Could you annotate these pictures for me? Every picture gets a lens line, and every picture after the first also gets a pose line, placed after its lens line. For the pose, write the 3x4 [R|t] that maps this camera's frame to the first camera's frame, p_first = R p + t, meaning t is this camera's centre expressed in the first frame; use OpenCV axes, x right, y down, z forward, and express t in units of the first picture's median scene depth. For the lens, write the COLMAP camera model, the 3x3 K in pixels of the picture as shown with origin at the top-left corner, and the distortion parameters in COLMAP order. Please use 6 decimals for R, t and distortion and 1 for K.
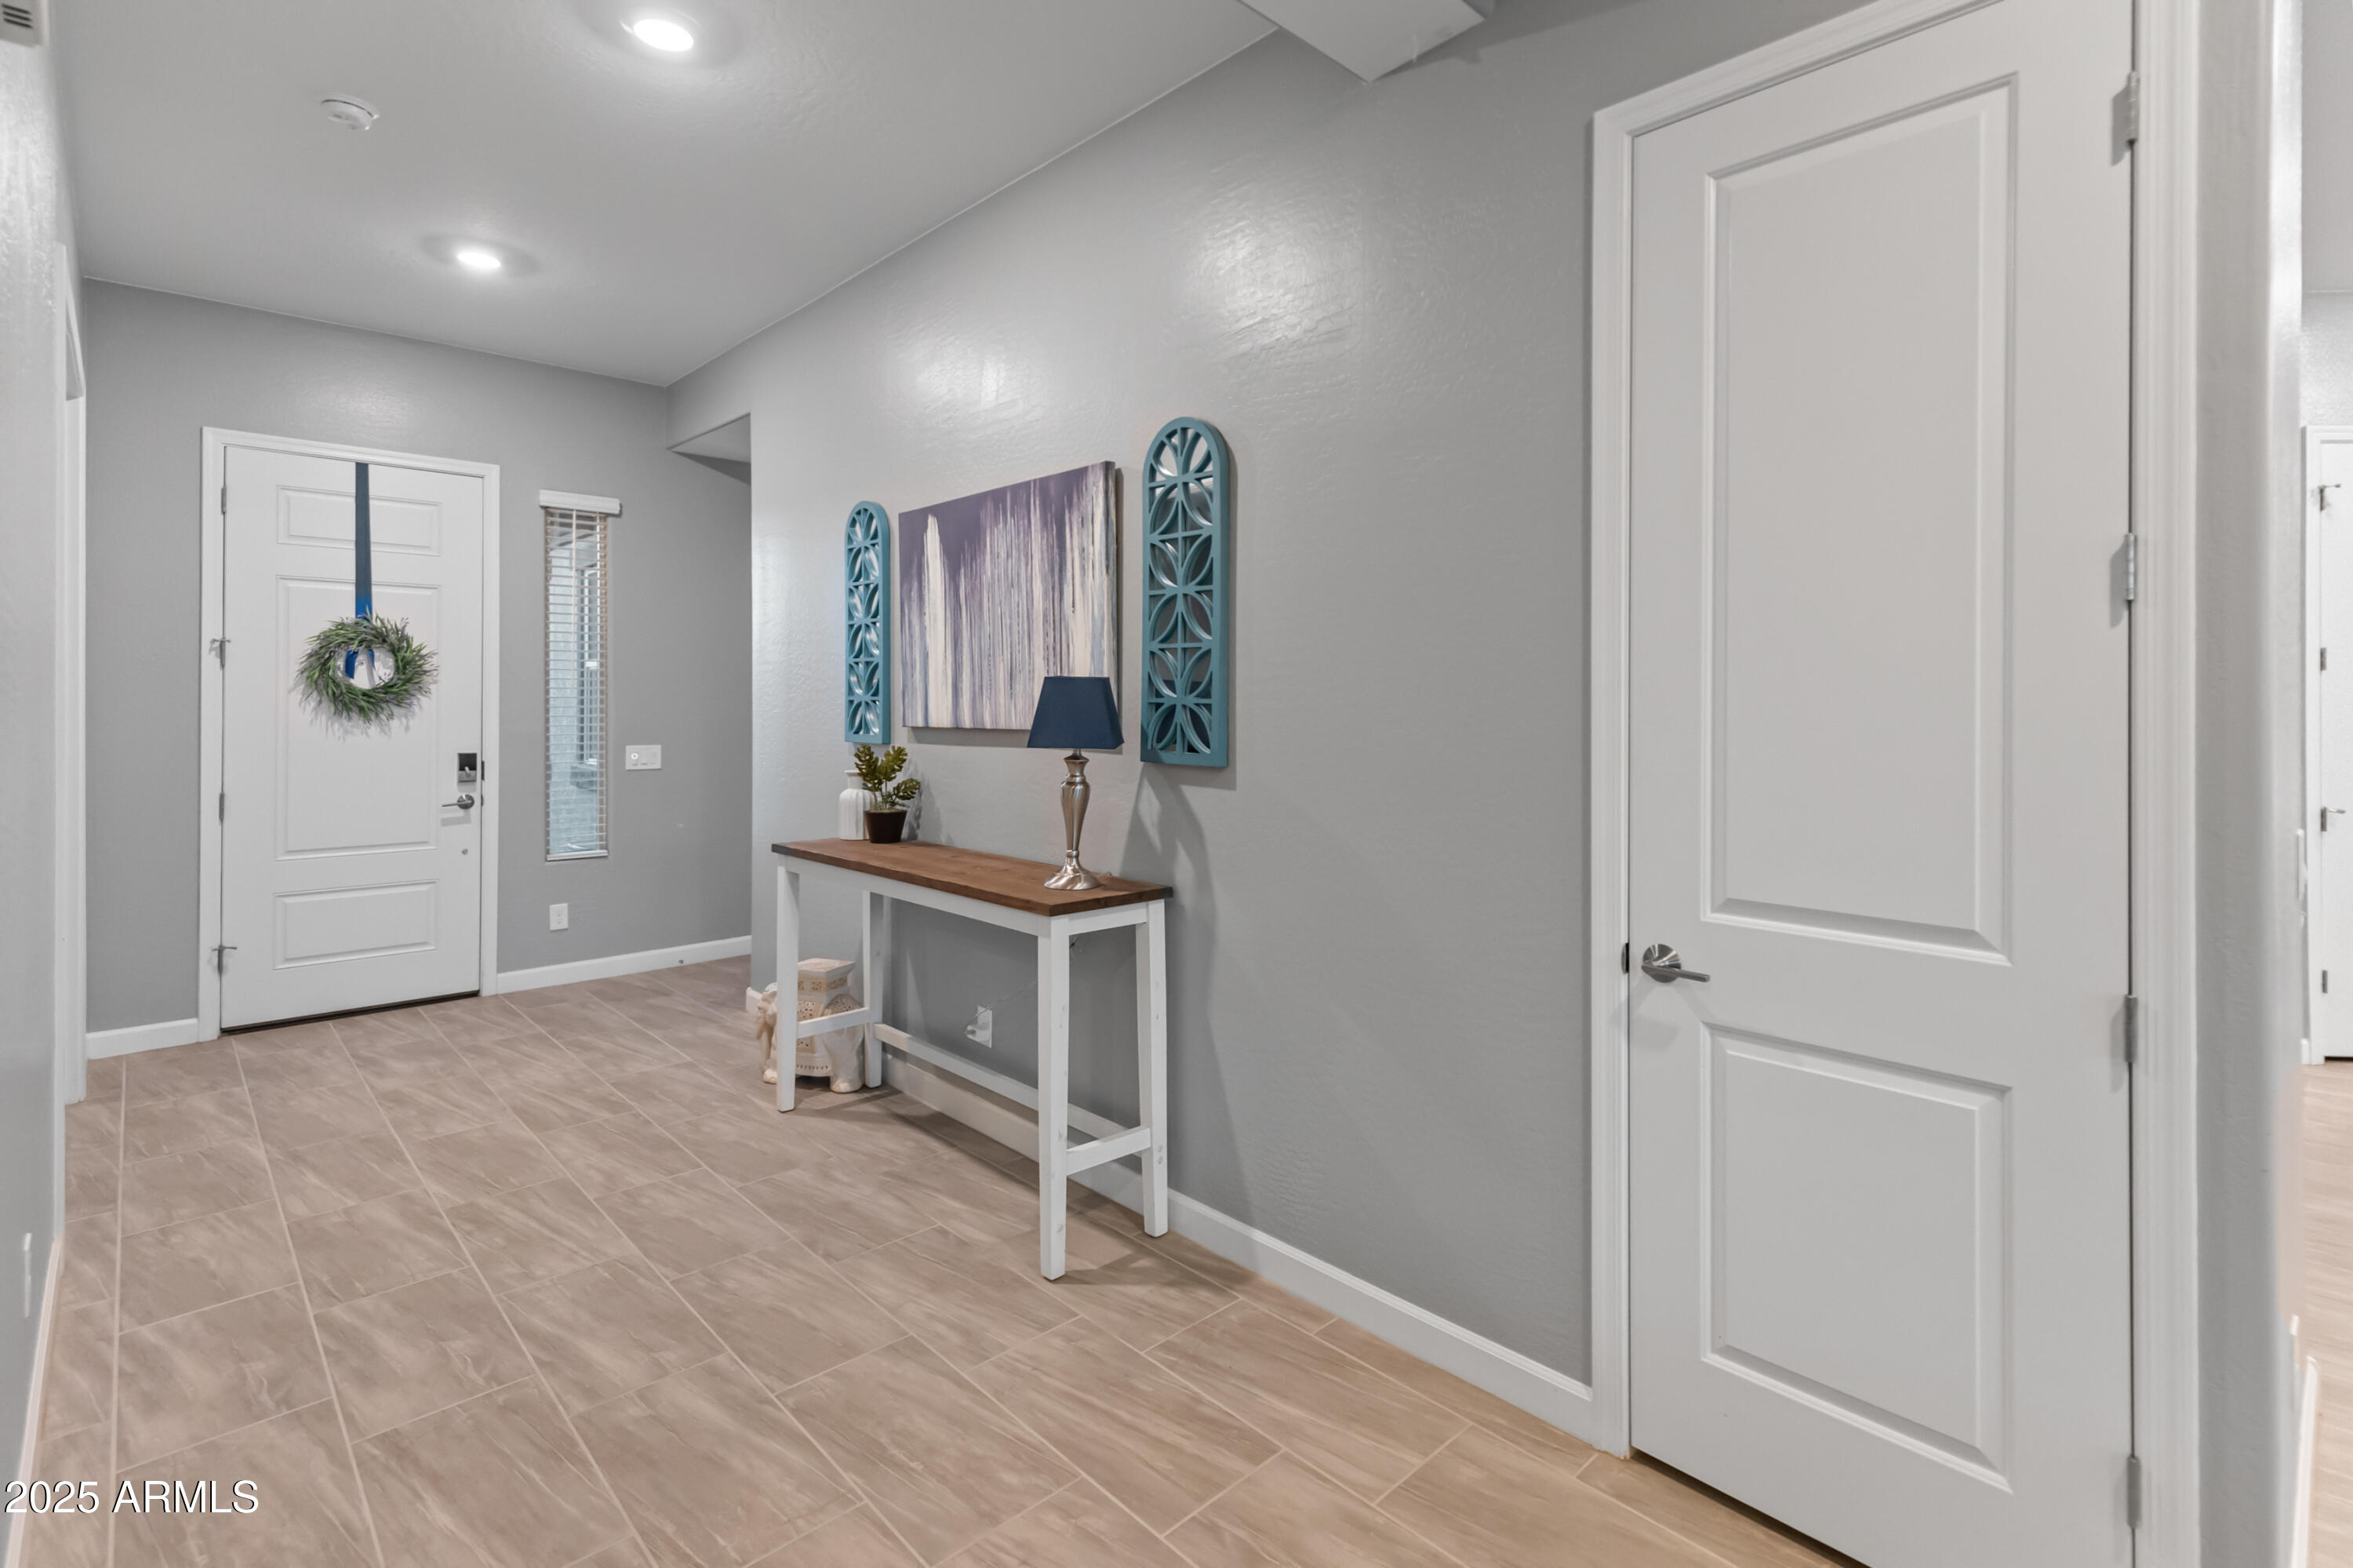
lens RADIAL K [[1105.0, 0, 1199.7], [0, 1105.0, 710.3], [0, 0, 1]] dist [0.007498, -0.001722]
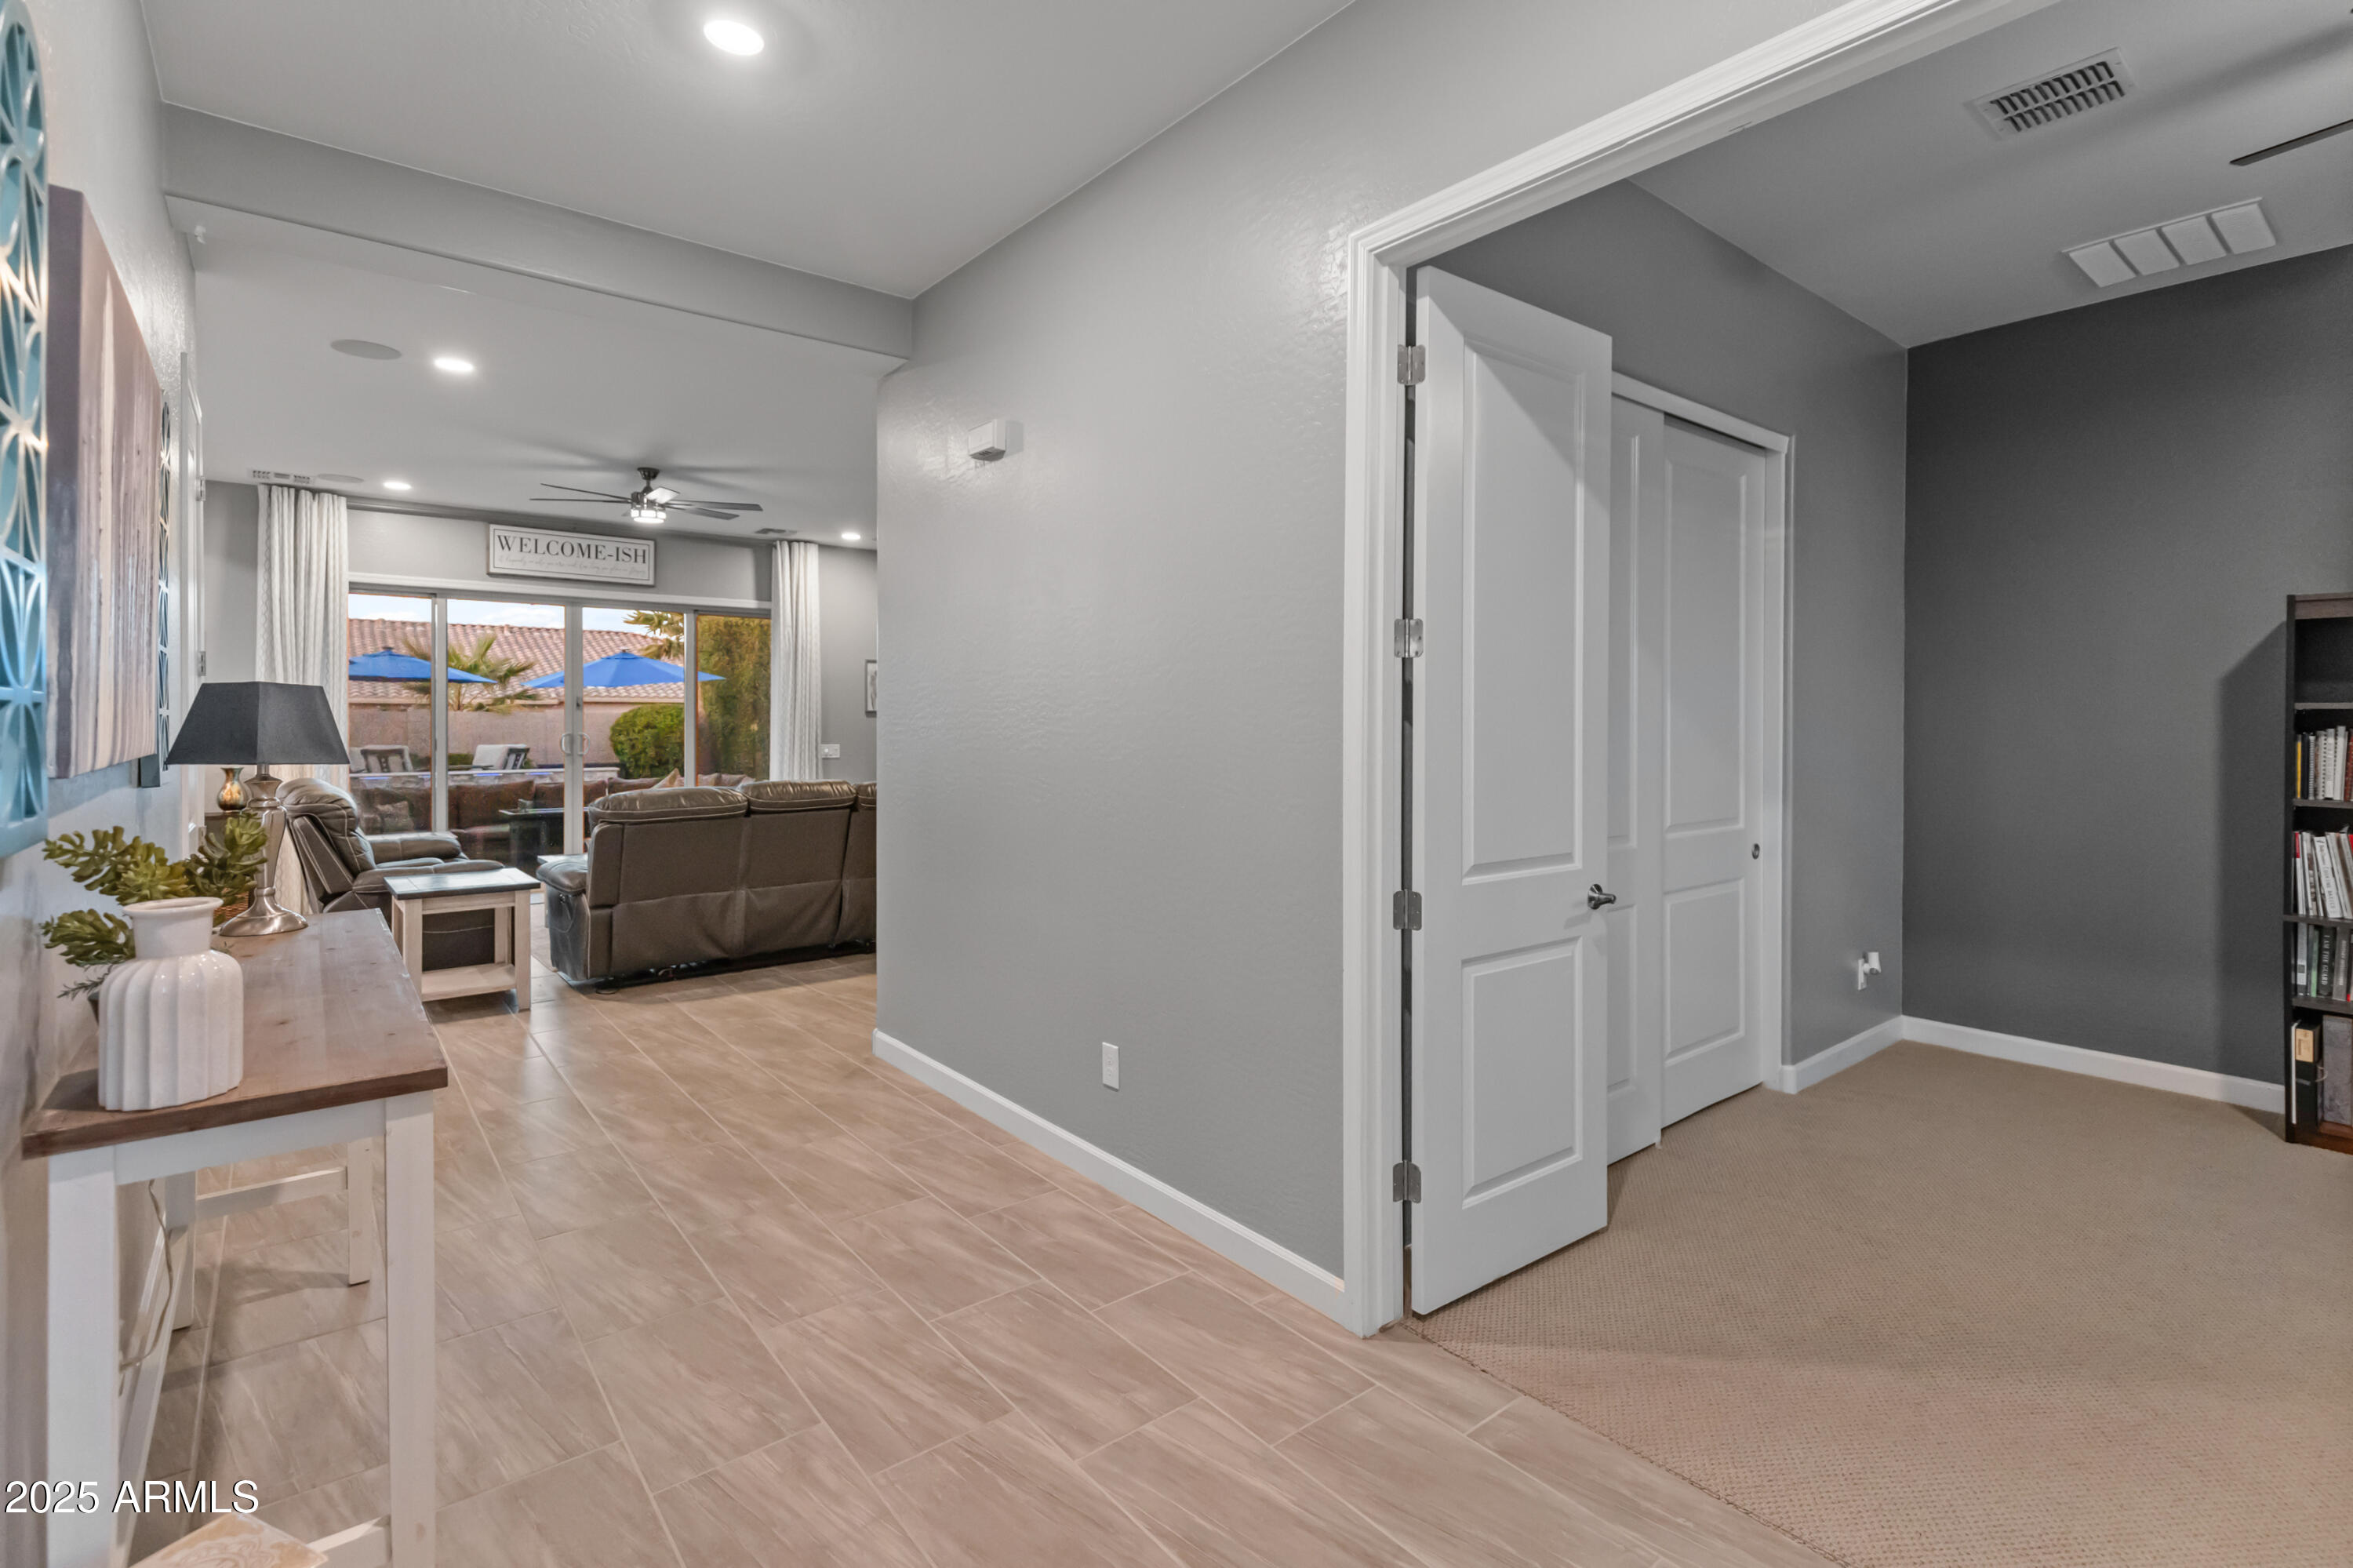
lens RADIAL K [[1105.0, 0, 1202.8], [0, 1105.0, 726.1], [0, 0, 1]] dist [0.007498, -0.001722]
pose [[-0.997213, -0.004286, 0.074486, -0.843092], [-0.003305, 0.999906, 0.013291, -0.011536], [-0.074536, 0.013007, -0.997133, 1.684124]]
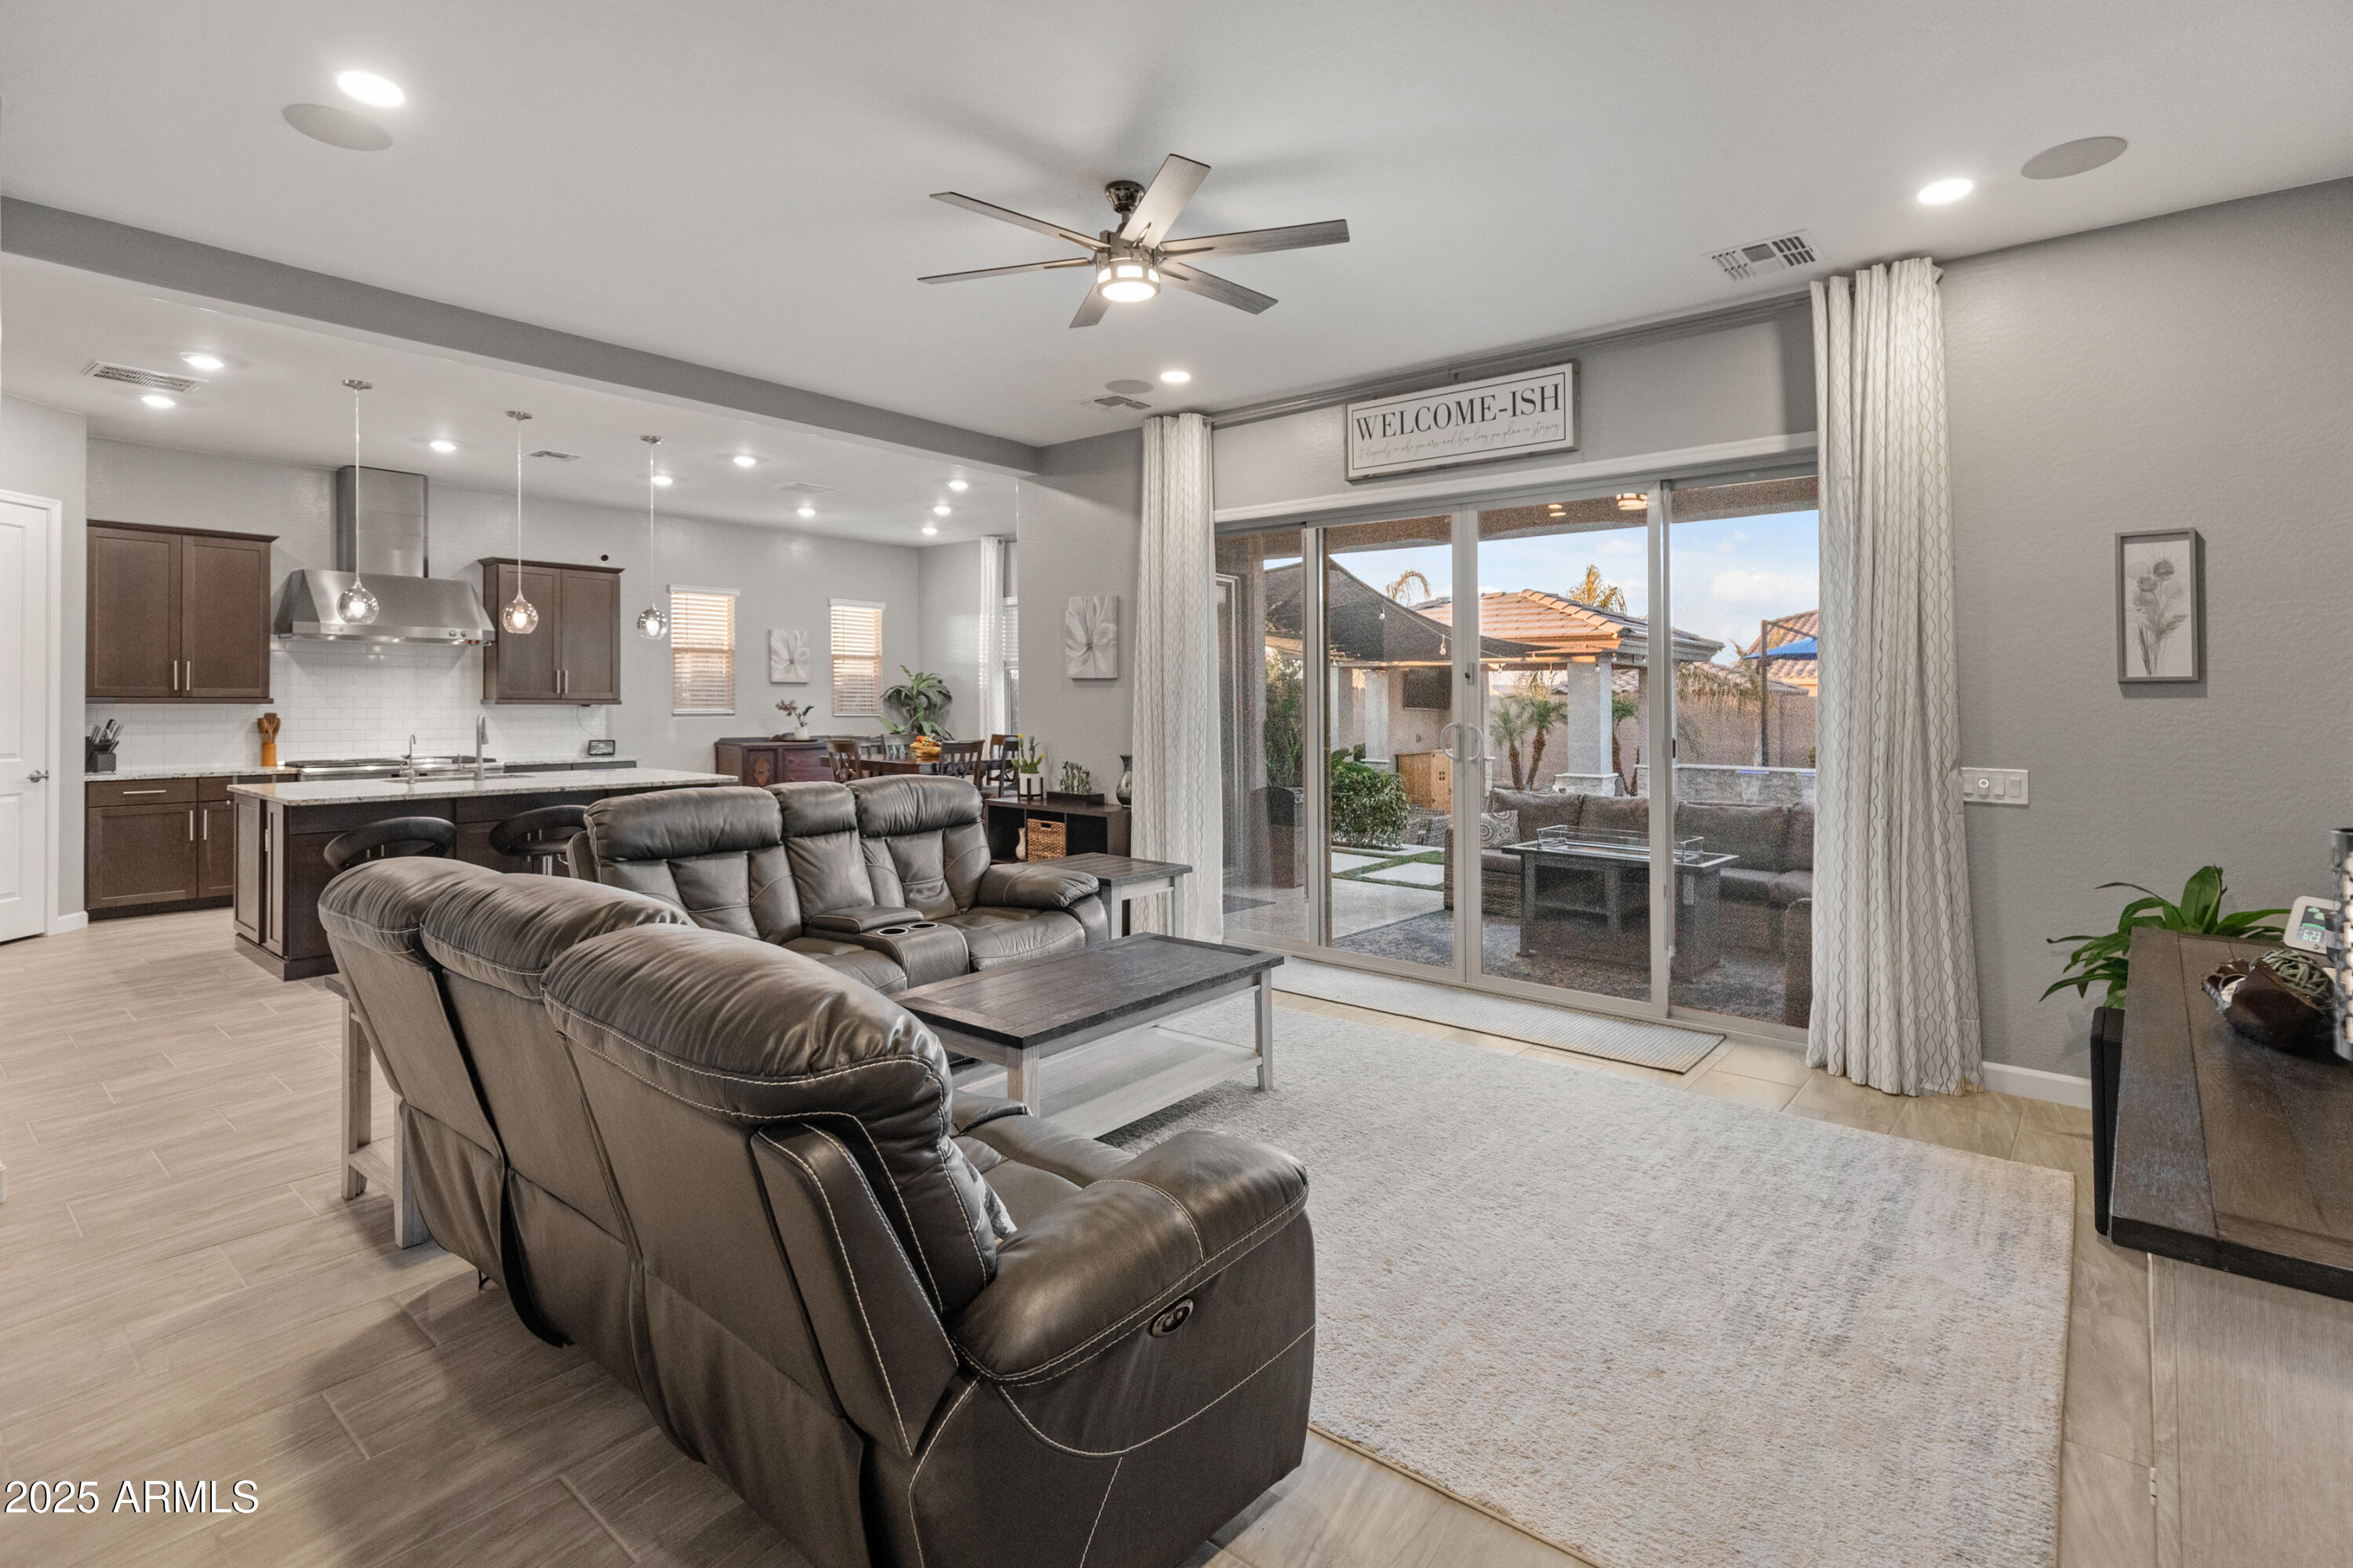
lens RADIAL K [[1105.0, 0, 1199.5], [0, 1105.0, 710.8], [0, 0, 1]] dist [0.007498, -0.001722]
pose [[-0.120538, -0.013741, 0.992614, -0.648097], [0.003662, 0.999891, 0.014286, 0.004346], [-0.992702, 0.005357, -0.120474, -0.471804]]
